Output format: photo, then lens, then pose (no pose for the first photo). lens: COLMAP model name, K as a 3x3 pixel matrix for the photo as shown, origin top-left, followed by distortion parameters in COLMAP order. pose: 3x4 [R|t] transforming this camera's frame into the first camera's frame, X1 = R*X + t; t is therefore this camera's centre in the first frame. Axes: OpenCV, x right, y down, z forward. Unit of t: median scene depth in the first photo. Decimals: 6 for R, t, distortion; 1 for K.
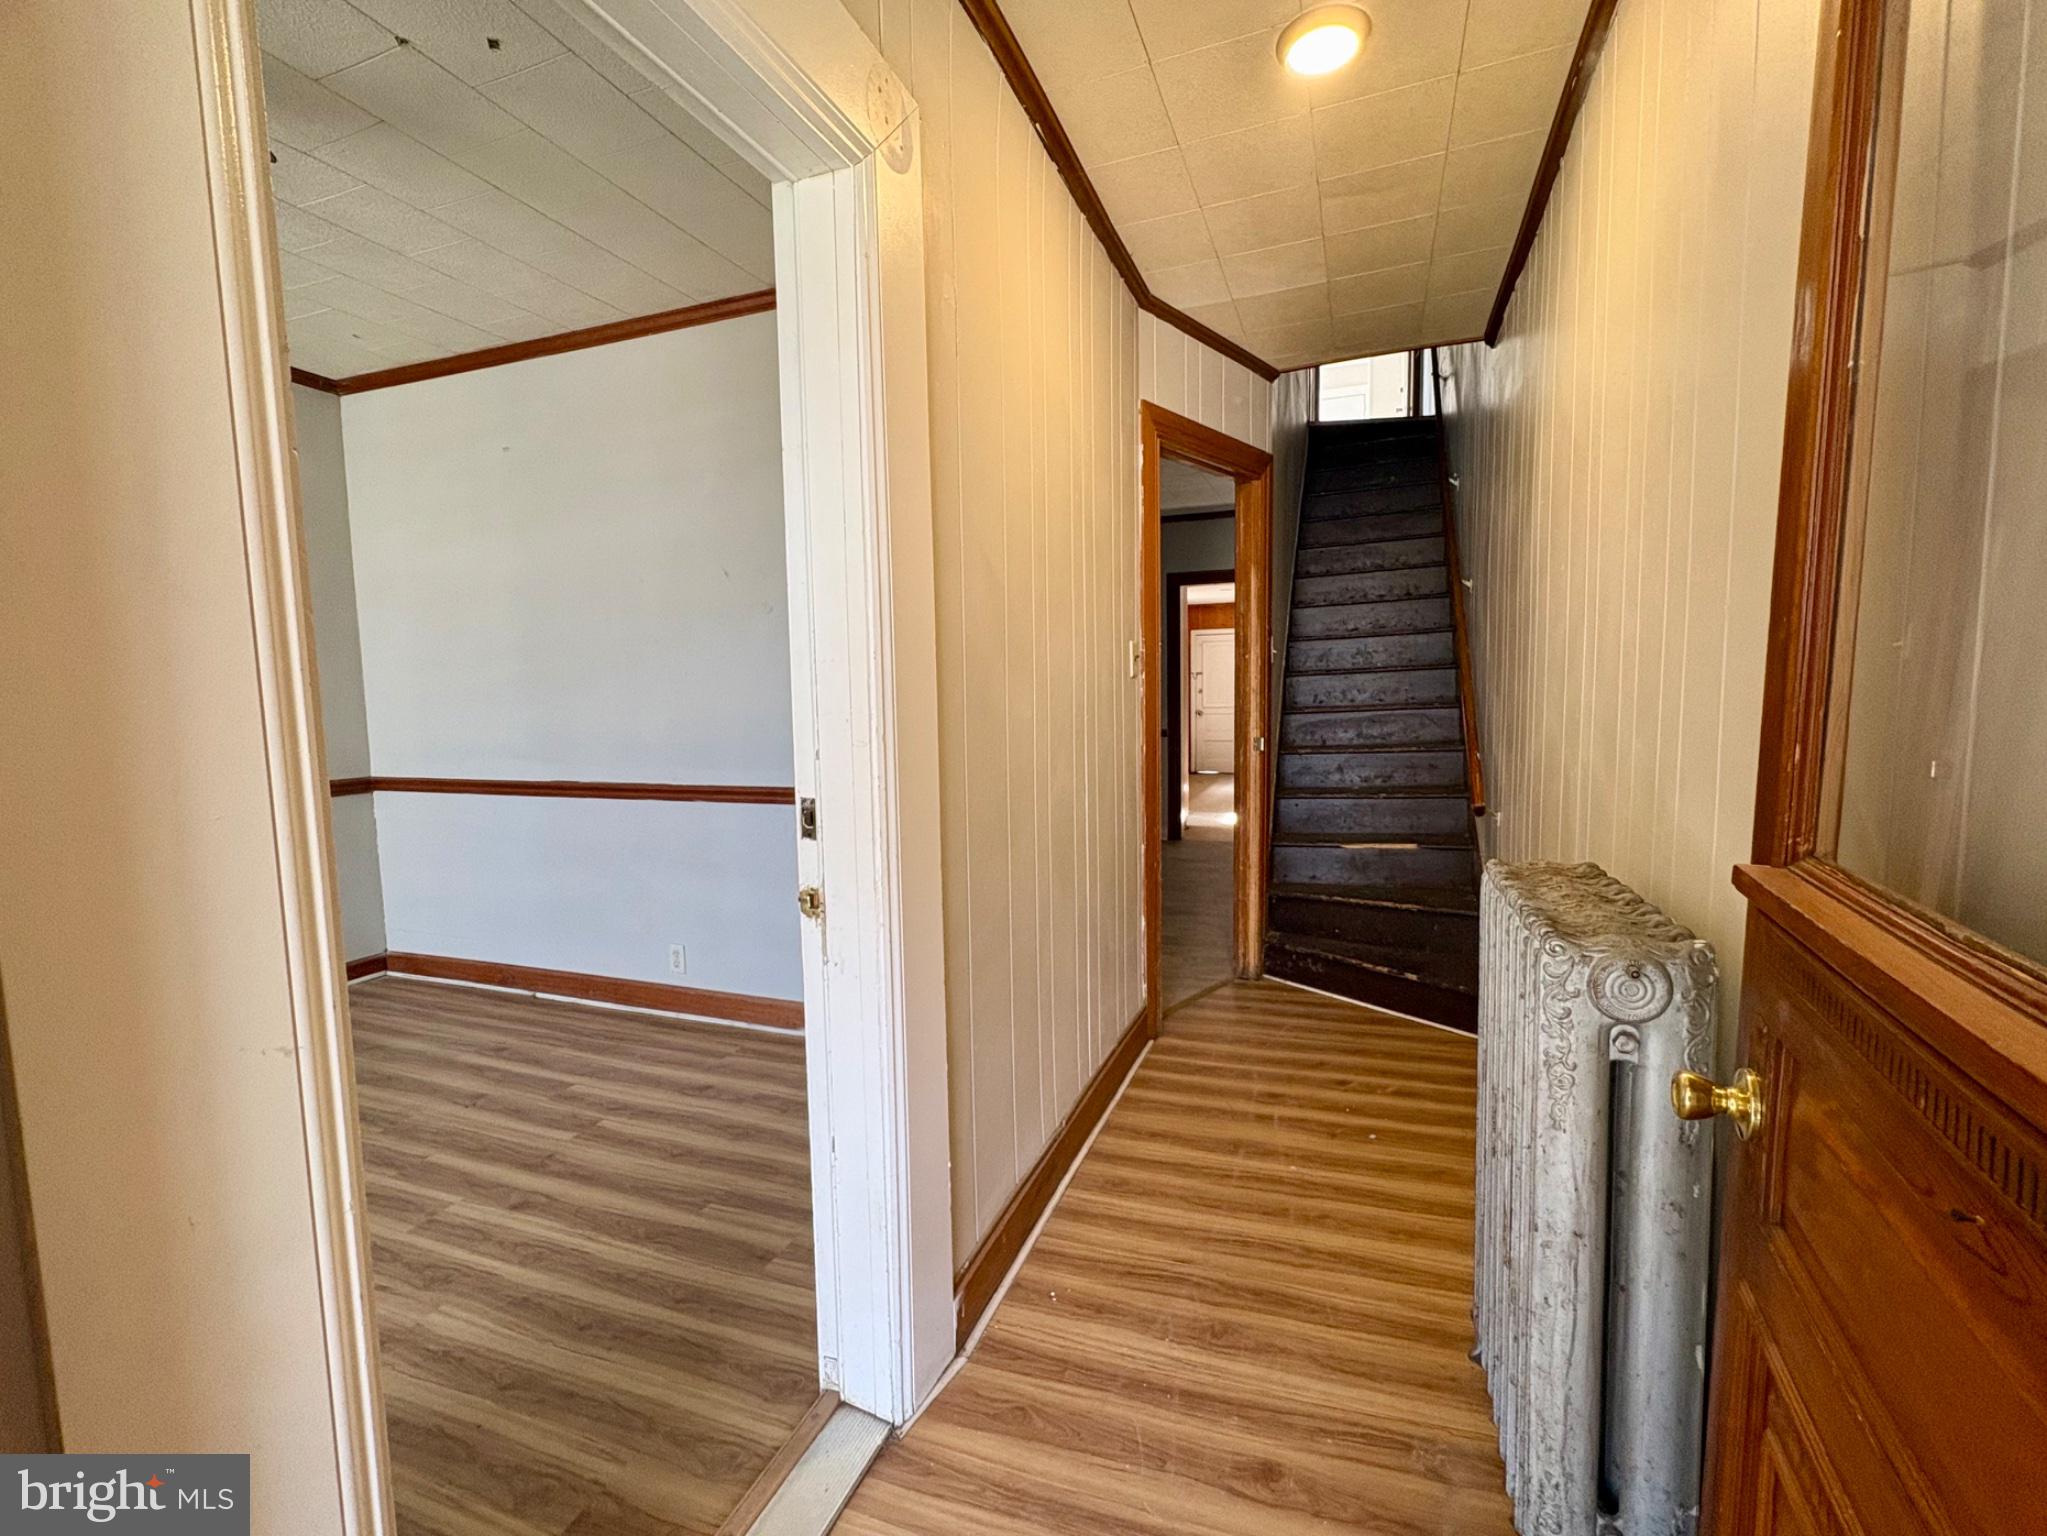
lens RADIAL K [[863.7, 0, 1020.7], [0, 863.7, 770.9], [0, 0, 1]] dist [-0.001024, -0.000488]
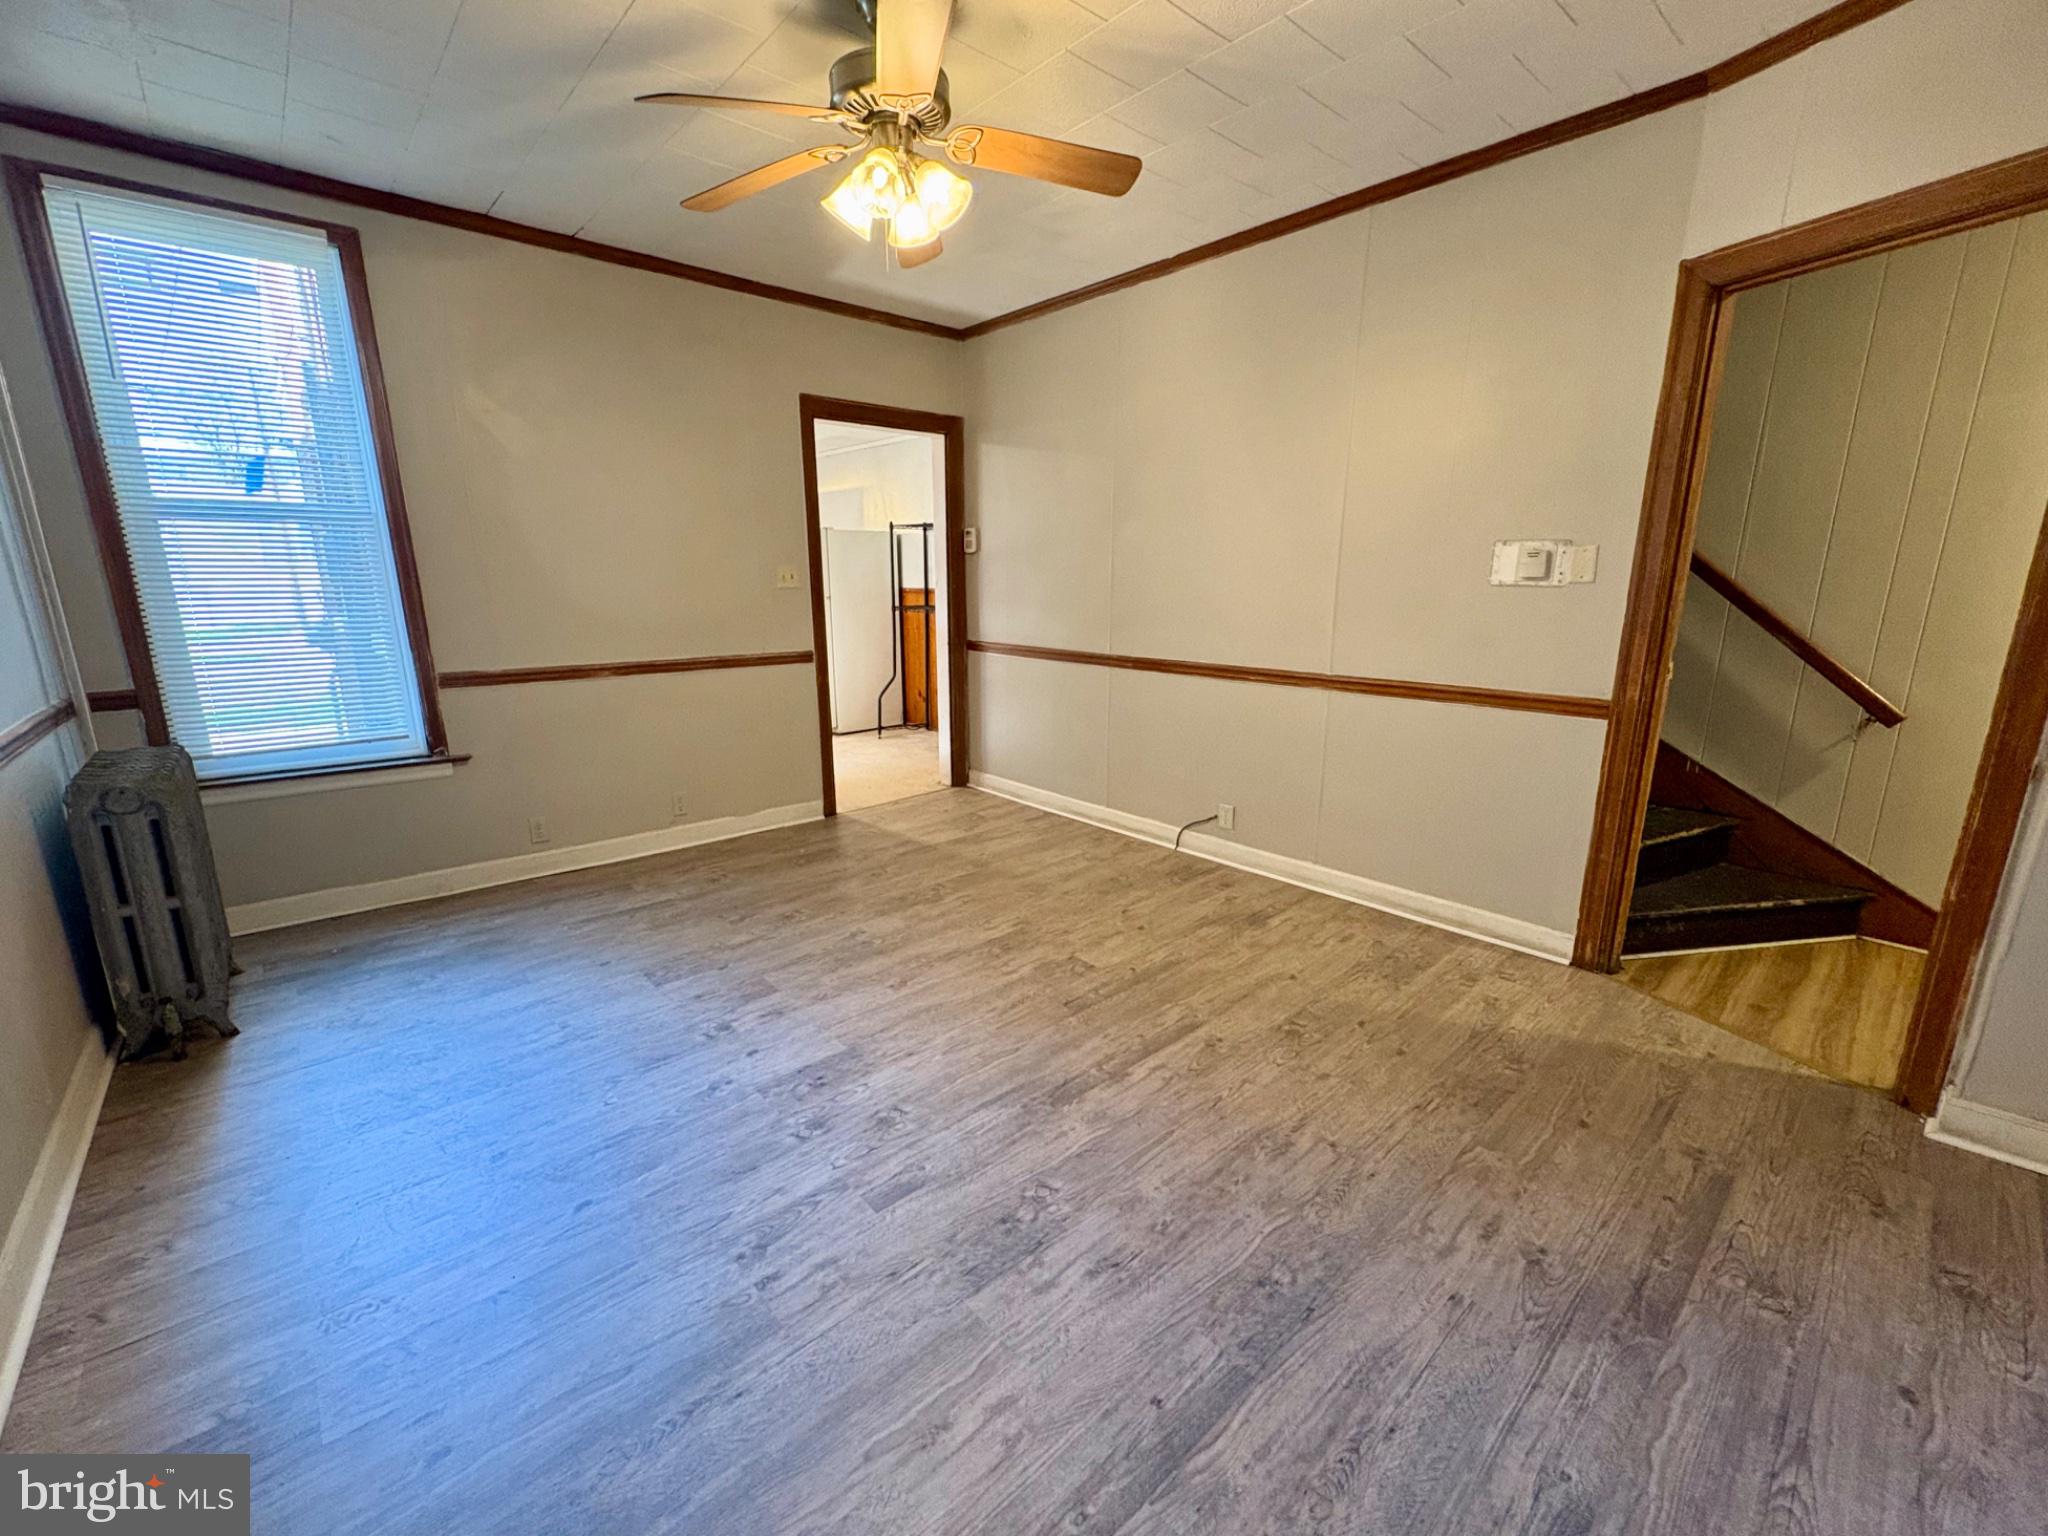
lens RADIAL K [[832.3, 0, 1013.7], [0, 832.3, 767.8], [0, 0, 1]] dist [-0.001332, -0.000312]
pose [[0.454983, -0.185234, 0.871022, -0.612726], [0.076540, 0.982641, 0.168990, -0.111354], [-0.887205, -0.010220, 0.461263, 1.142759]]
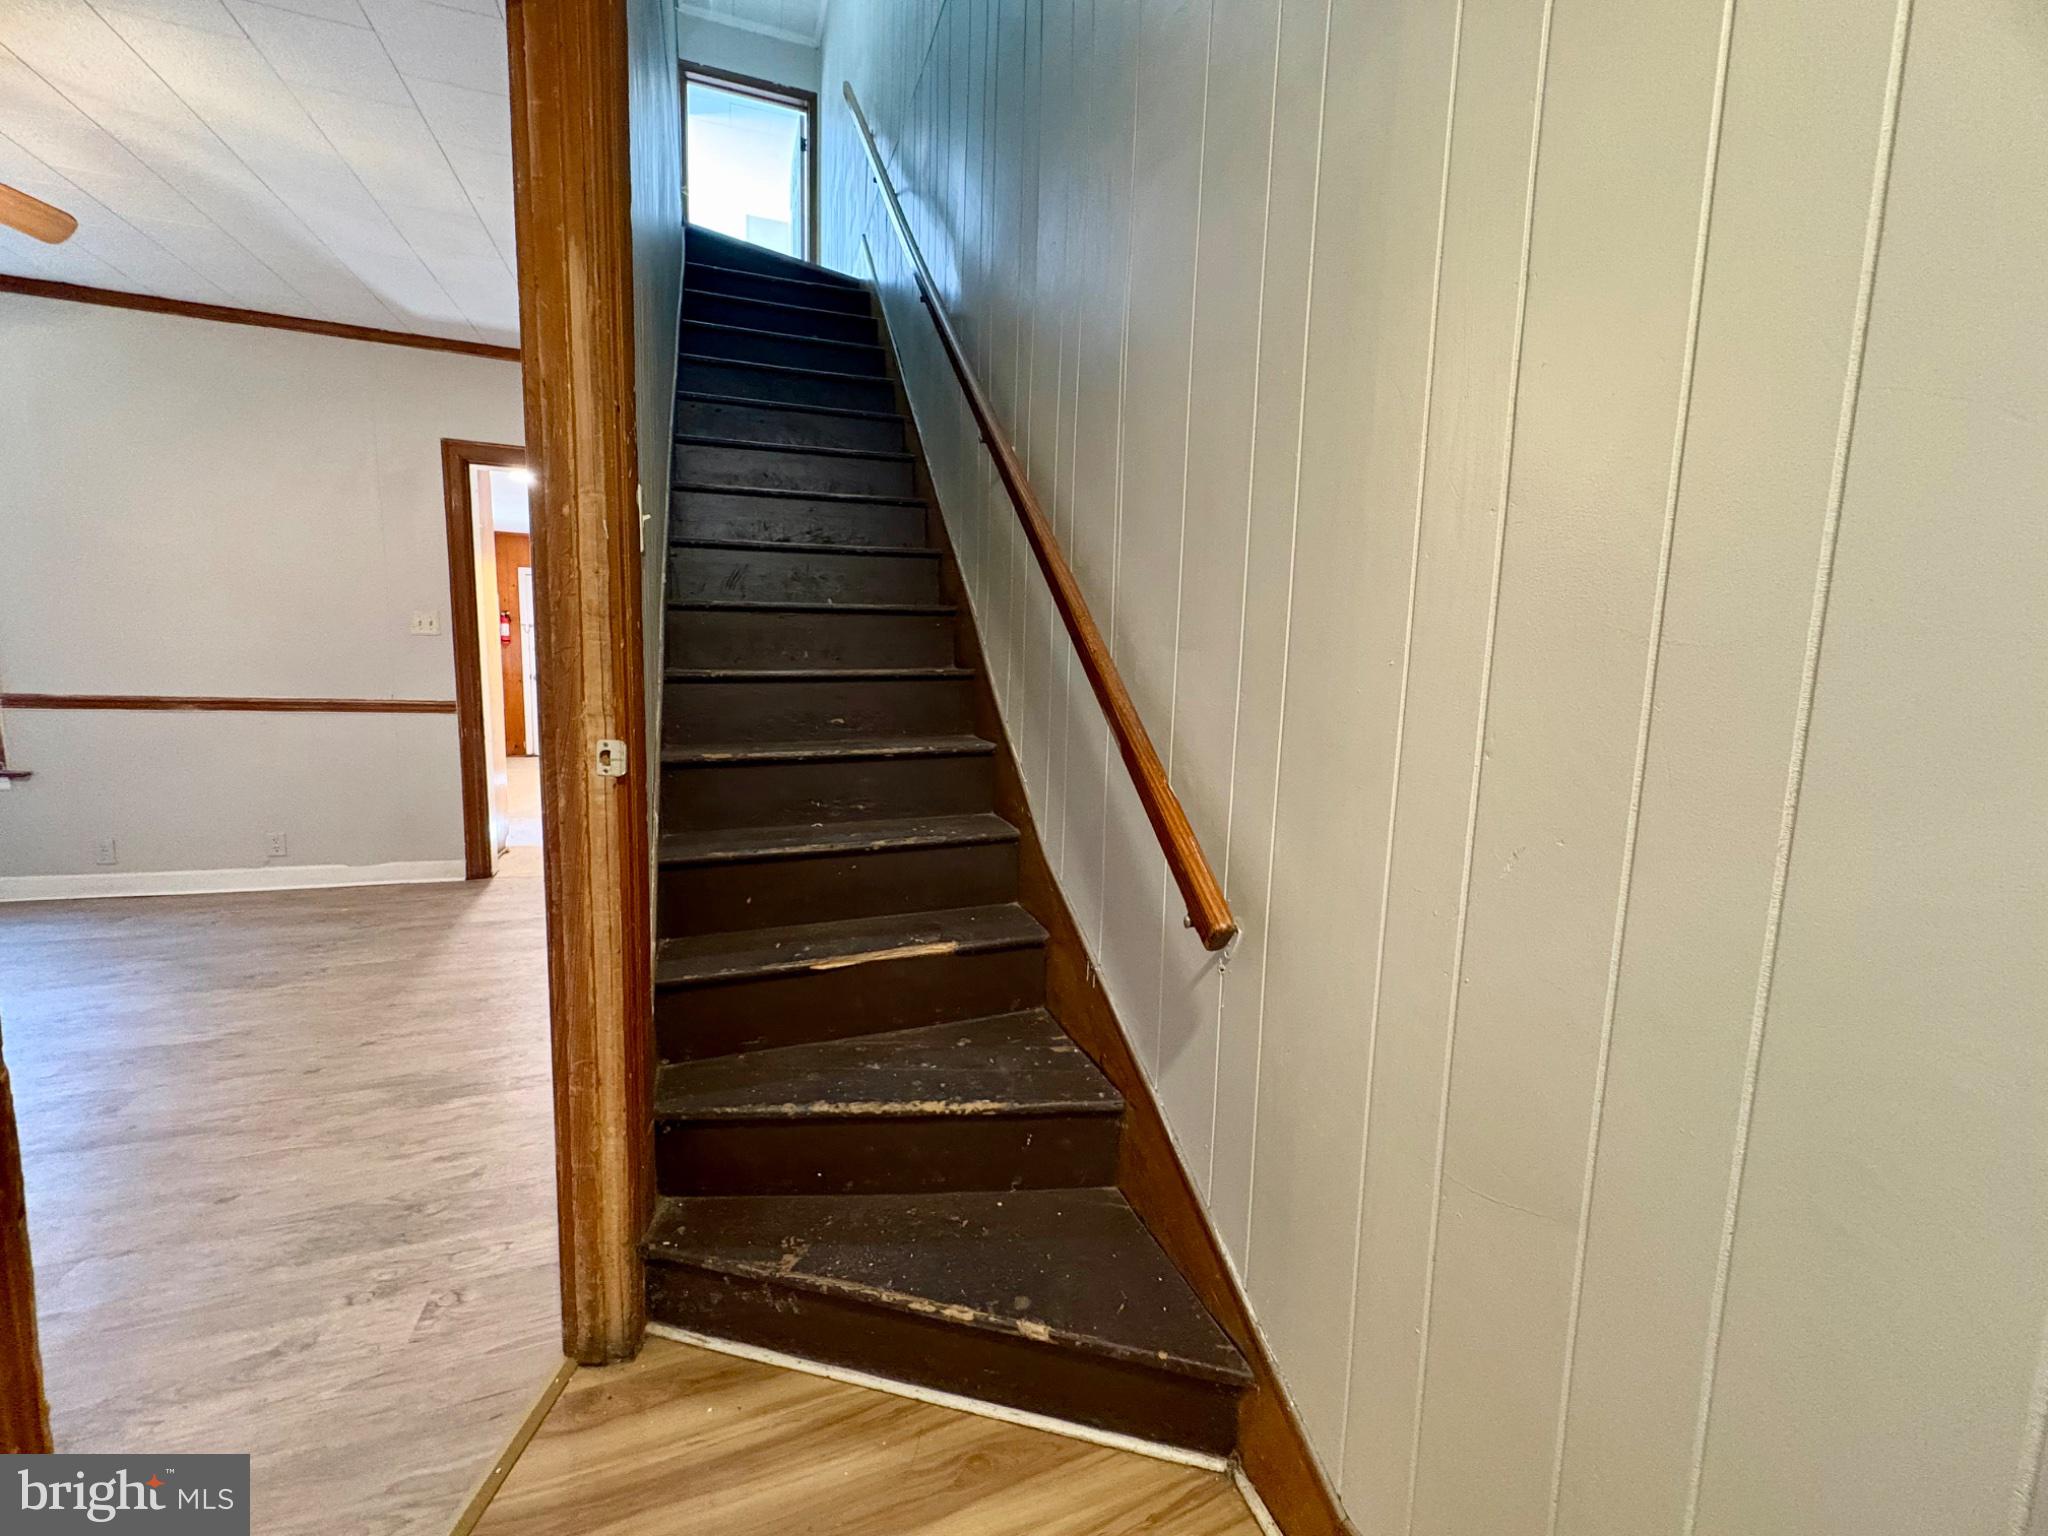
lens RADIAL K [[810.1, 0, 1019.0], [0, 810.1, 764.0], [0, 0, 1]] dist [-0.000204, -0.000150]
pose [[0.747709, -0.038543, 0.662907, 0.171890], [0.018756, 0.999142, 0.036936, -0.036984], [-0.663761, -0.015184, 0.747790, 0.611636]]
